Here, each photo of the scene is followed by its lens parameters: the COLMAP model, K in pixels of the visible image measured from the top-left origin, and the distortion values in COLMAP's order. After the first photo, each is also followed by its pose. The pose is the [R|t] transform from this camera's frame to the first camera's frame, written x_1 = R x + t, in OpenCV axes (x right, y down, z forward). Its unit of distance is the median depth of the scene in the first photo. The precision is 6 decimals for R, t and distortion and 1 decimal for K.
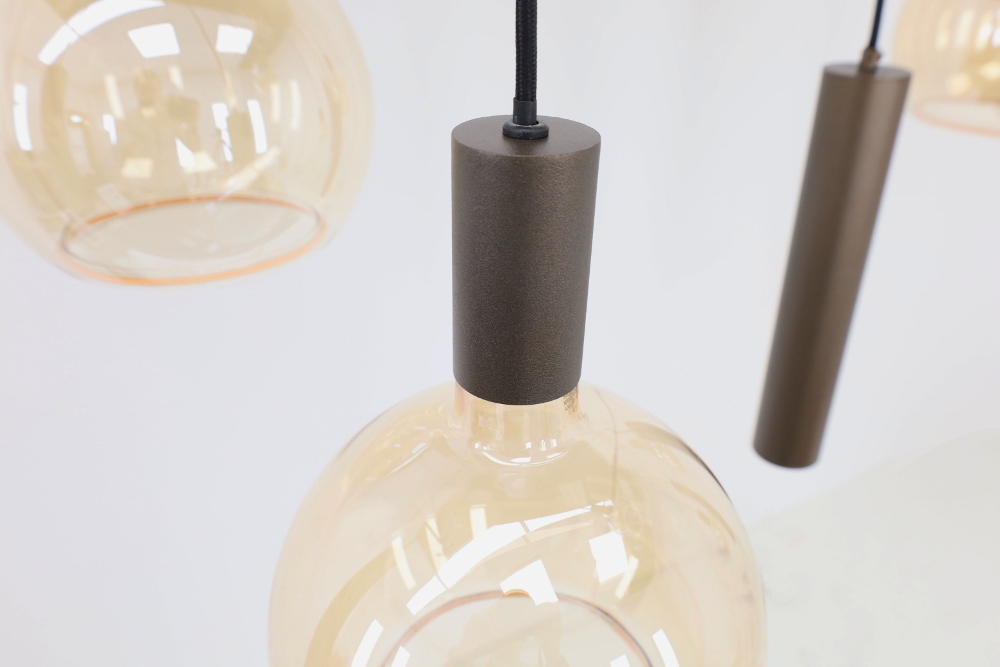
lens RADIAL K [[801.9, 0, 504.6], [0, 801.9, 336.6], [0, 0, 1]] dist [0.047908, 0.016418]
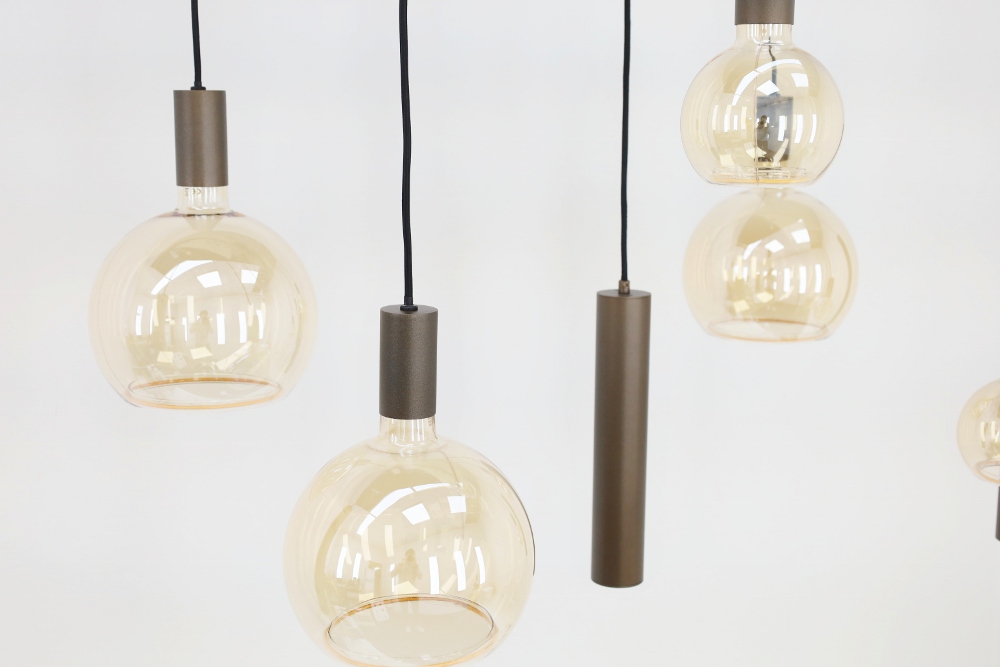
lens RADIAL K [[1436.6, 0, 499.1], [0, 1436.6, 333.9], [0, 0, 1]] dist [0.040724, 0.000000]
pose [[0.996653, -0.011152, 0.080988, -0.038205], [0.035600, 0.950995, -0.307150, 0.812278], [-0.073594, 0.309005, 0.948209, -2.185781]]
